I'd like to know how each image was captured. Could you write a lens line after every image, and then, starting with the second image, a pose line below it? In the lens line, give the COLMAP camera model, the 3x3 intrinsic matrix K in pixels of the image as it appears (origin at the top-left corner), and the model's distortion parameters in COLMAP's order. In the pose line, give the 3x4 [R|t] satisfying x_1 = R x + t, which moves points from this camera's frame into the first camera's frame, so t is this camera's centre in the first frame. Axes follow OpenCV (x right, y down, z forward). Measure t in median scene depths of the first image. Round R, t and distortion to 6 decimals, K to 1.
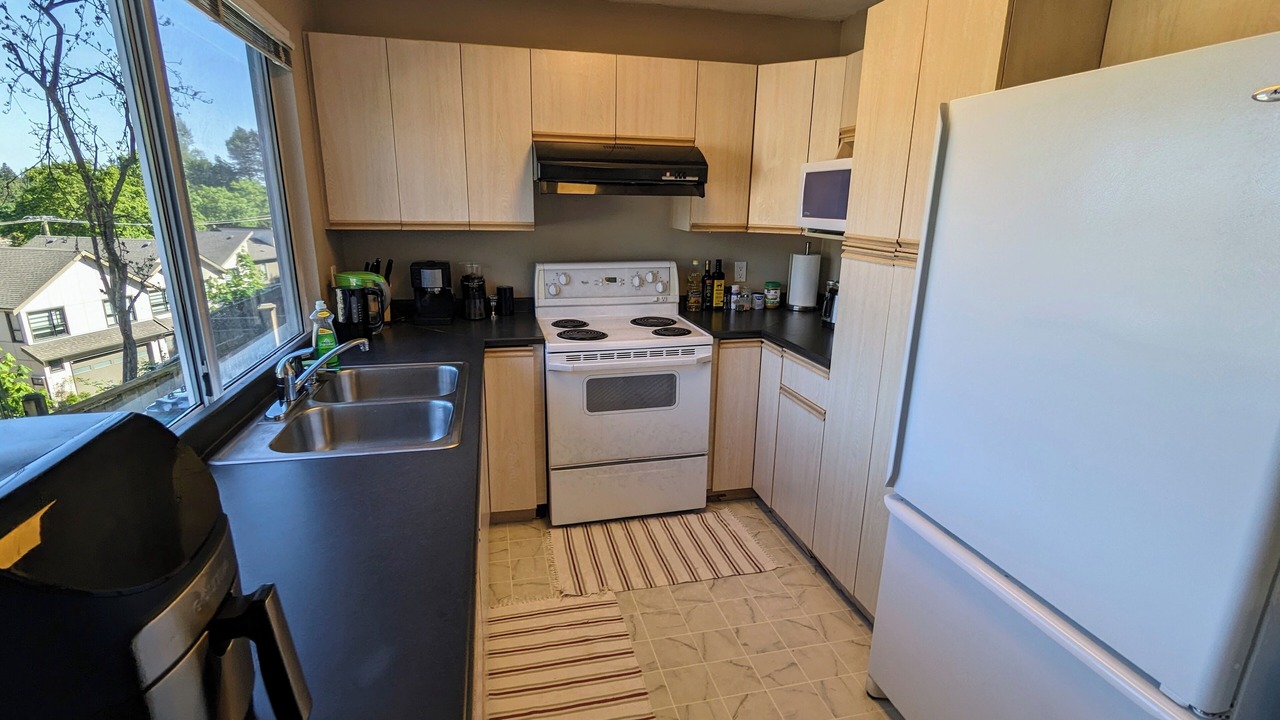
lens RADIAL K [[612.1, 0, 636.1], [0, 612.1, 360.0], [0, 0, 1]] dist [0.005001, 0.001120]
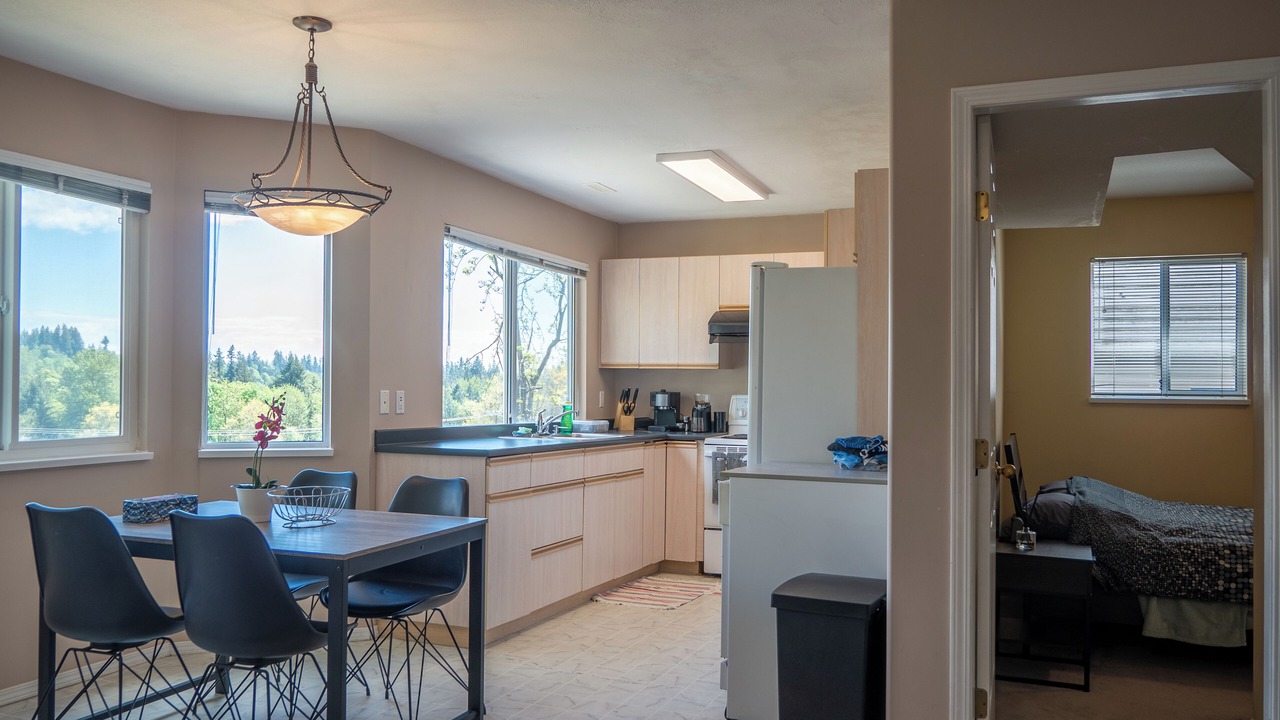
lens RADIAL K [[1028.7, 0, 640.0], [0, 1028.7, 360.0], [0, 0, 1]] dist [-0.012962, 0.000857]
pose [[0.814913, -0.020441, -0.579223, 1.091558], [-0.146905, 0.959457, -0.240542, 0.382160], [0.560656, 0.281111, 0.778872, -1.011290]]
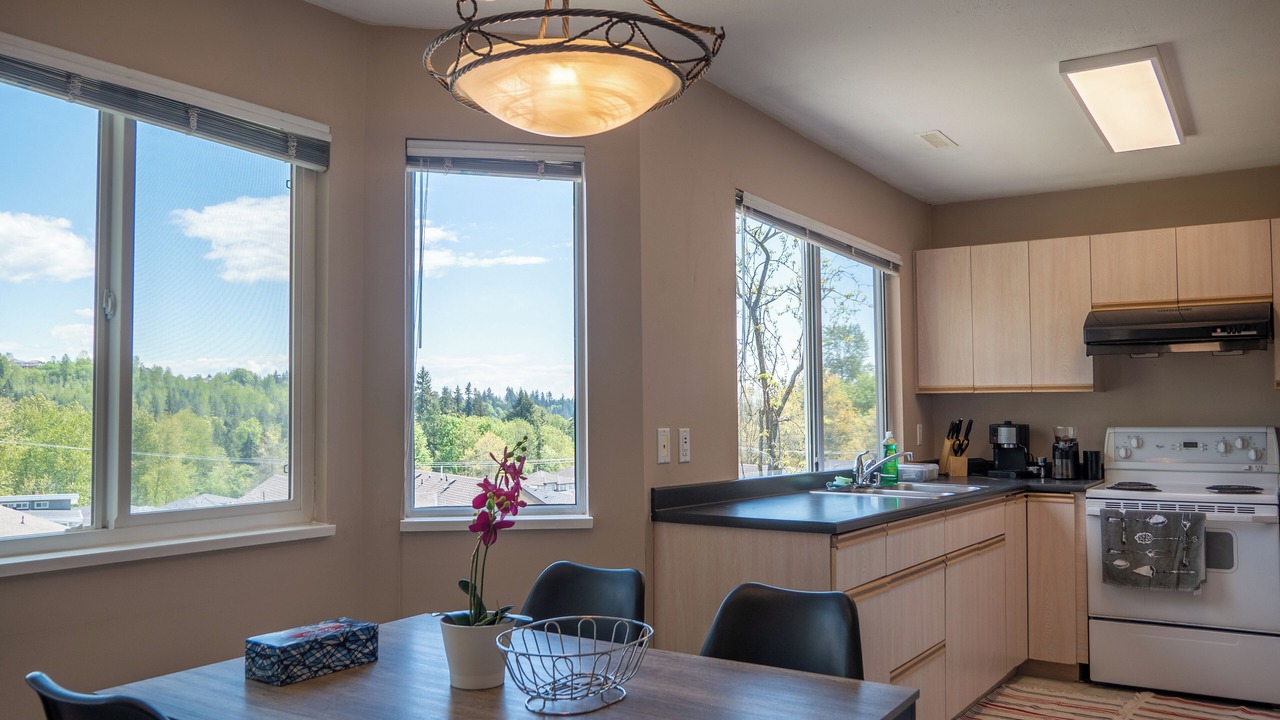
lens RADIAL K [[992.5, 0, 642.1], [0, 992.5, 363.6], [0, 0, 1]] dist [-0.027728, 0.011667]
pose [[0.678758, -0.053214, -0.732432, 0.547195], [-0.177850, 0.955768, -0.234257, 0.275500], [0.712501, 0.289267, 0.639271, -0.645485]]
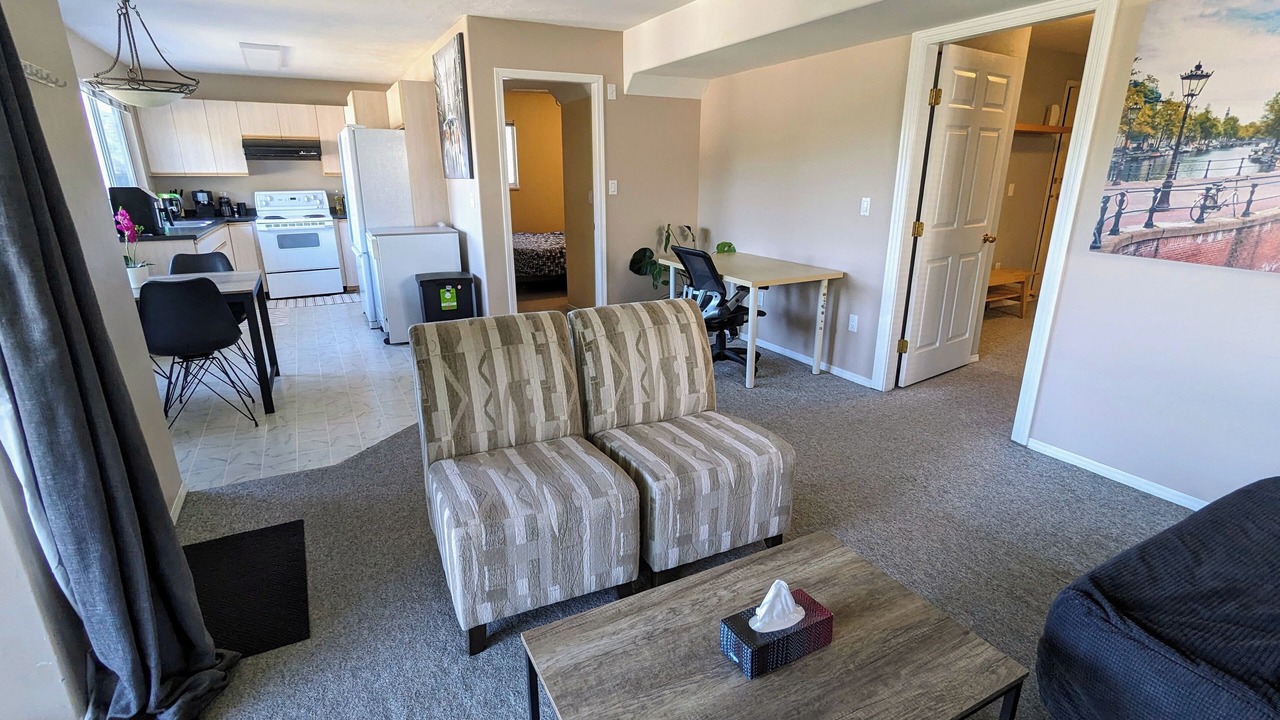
lens RADIAL K [[612.1, 0, 636.1], [0, 612.1, 360.0], [0, 0, 1]] dist [0.005001, 0.001120]
pose [[0.968419, -0.089251, 0.232805, 0.674677], [0.080183, 0.995617, 0.048150, 0.508870], [-0.236082, -0.027963, 0.971331, -1.703568]]
